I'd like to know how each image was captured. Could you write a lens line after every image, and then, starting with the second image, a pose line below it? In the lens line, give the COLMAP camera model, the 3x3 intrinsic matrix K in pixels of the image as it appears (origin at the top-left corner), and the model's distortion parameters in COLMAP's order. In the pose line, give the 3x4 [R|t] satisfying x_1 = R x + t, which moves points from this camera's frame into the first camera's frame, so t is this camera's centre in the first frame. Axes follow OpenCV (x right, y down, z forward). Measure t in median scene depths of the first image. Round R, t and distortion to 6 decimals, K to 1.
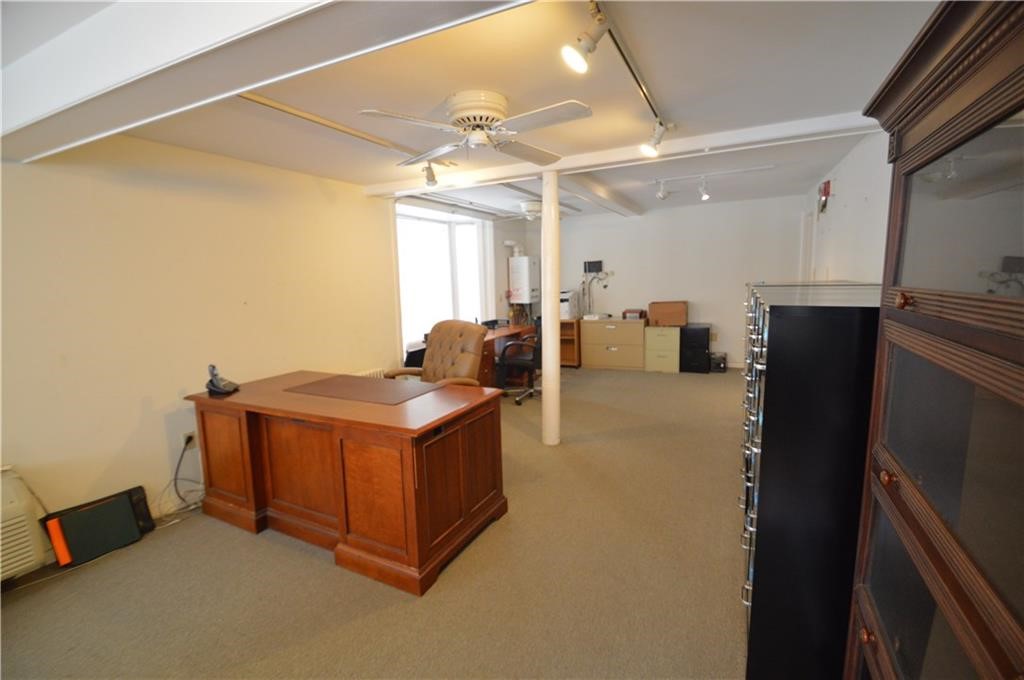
lens RADIAL K [[454.4, 0, 512.8], [0, 454.4, 335.1], [0, 0, 1]] dist [0.009972, -0.014529]
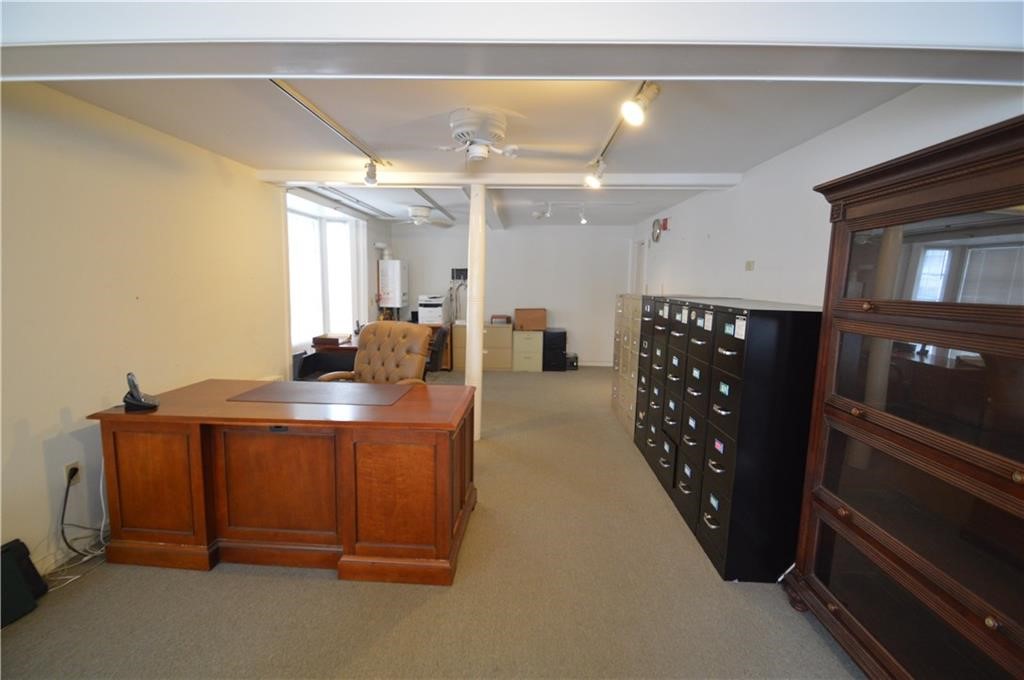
lens RADIAL K [[454.4, 0, 512.8], [0, 454.4, 335.1], [0, 0, 1]] dist [0.009972, -0.014529]
pose [[0.911442, -0.002199, 0.411422, -0.221339], [0.008720, 0.999864, -0.013973, 0.009229], [-0.411336, 0.016323, 0.911338, -0.003863]]
